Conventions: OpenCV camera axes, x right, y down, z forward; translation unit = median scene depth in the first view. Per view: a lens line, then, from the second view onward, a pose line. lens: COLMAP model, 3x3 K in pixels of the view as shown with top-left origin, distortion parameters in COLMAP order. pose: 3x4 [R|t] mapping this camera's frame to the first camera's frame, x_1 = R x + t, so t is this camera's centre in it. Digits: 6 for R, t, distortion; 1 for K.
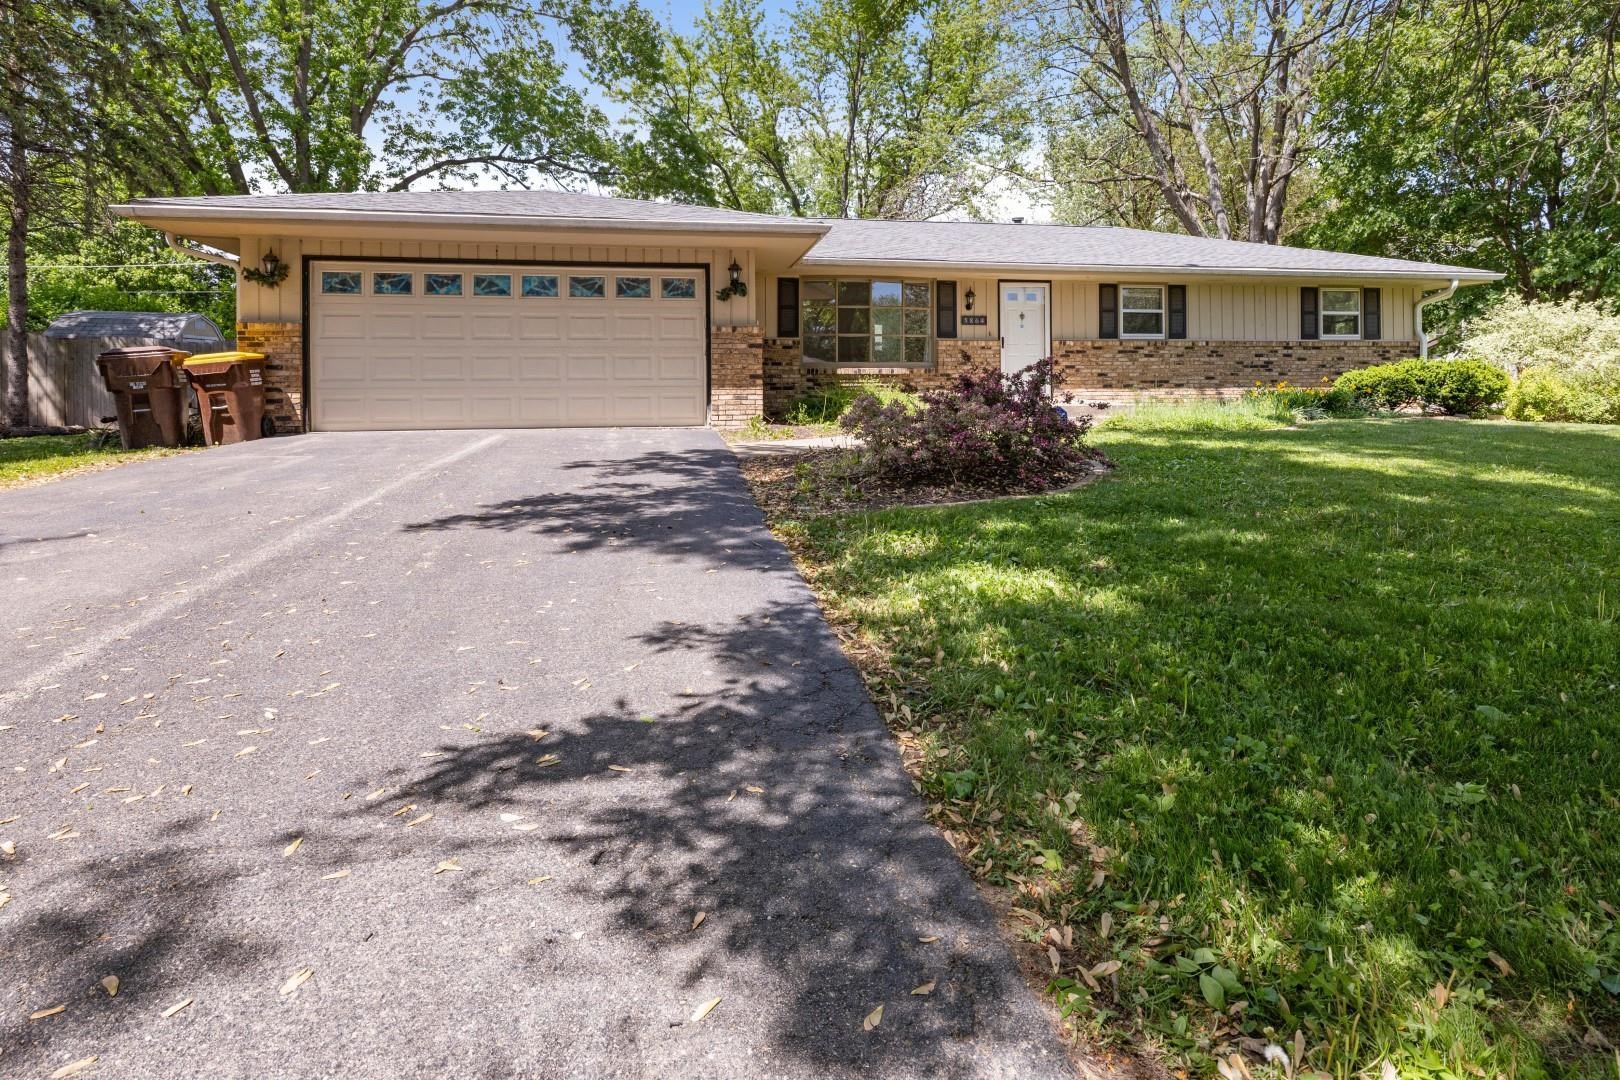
lens RADIAL K [[816.7, 0, 814.8], [0, 816.7, 380.5], [0, 0, 1]] dist [-0.000926, -0.000456]
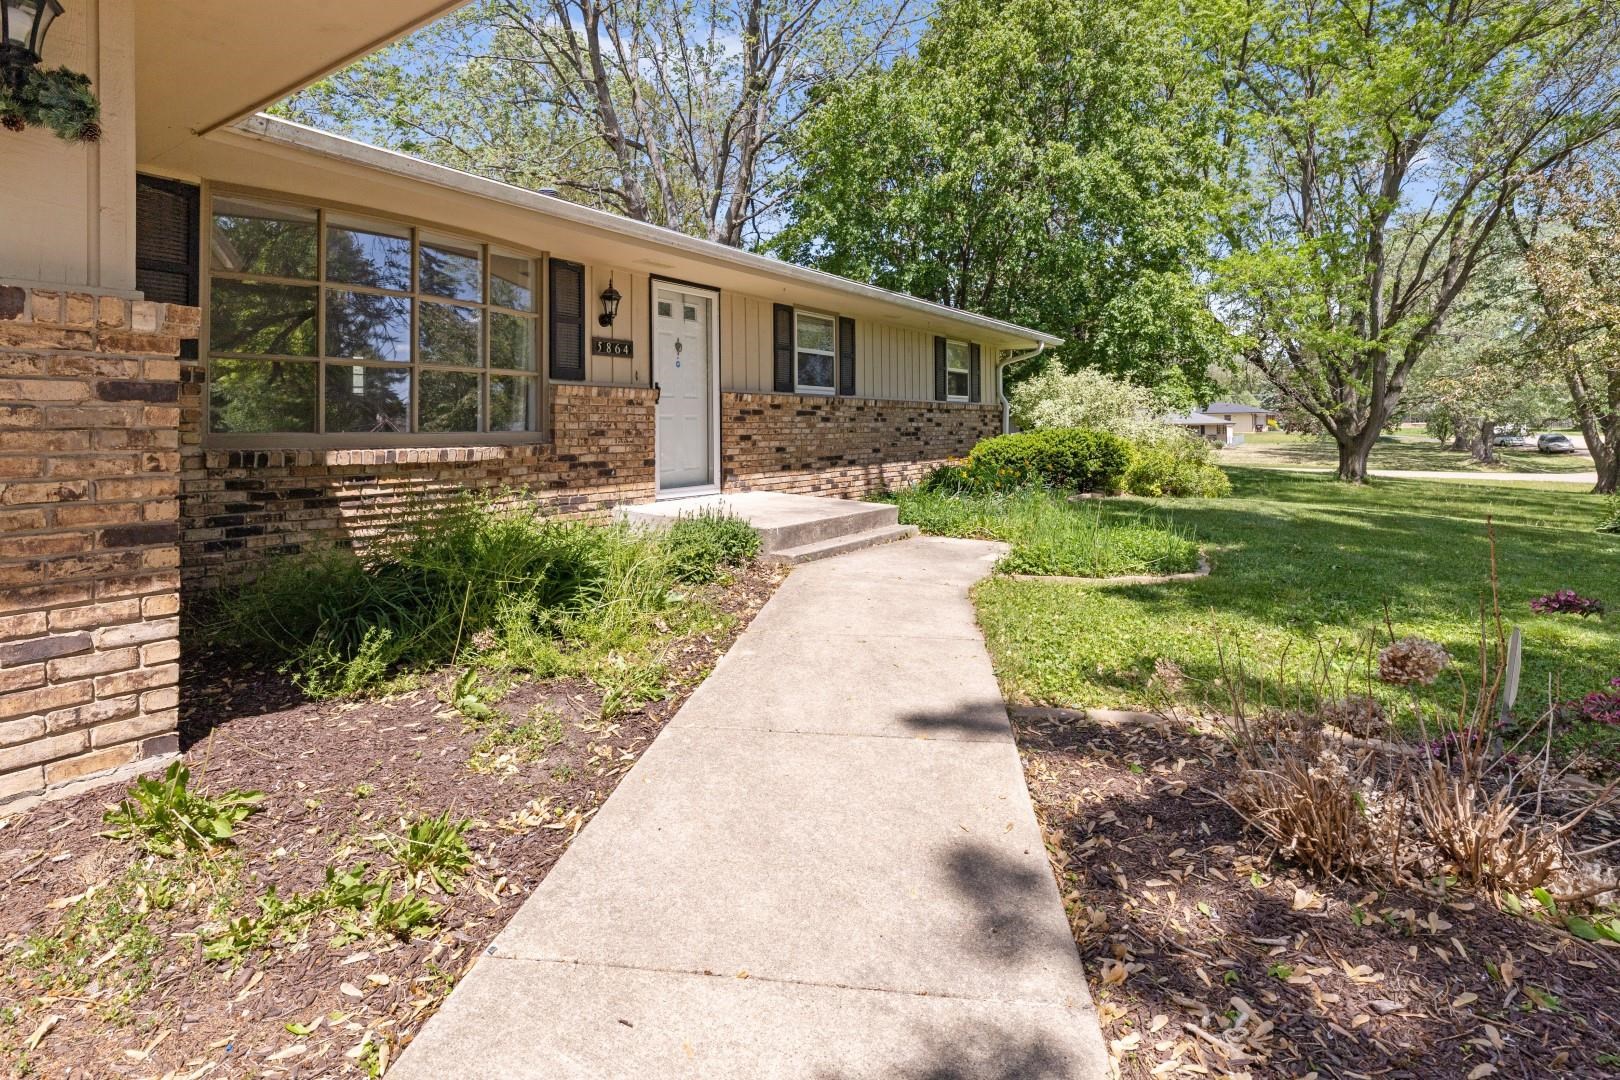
lens RADIAL K [[811.3, 0, 802.7], [0, 811.3, 414.6], [0, 0, 1]] dist [-0.011358, -0.000392]
pose [[0.704501, 0.013859, 0.709568, -0.076001], [-0.007522, 0.999899, -0.012061, -0.026567], [-0.709663, 0.003160, 0.704534, 0.553915]]
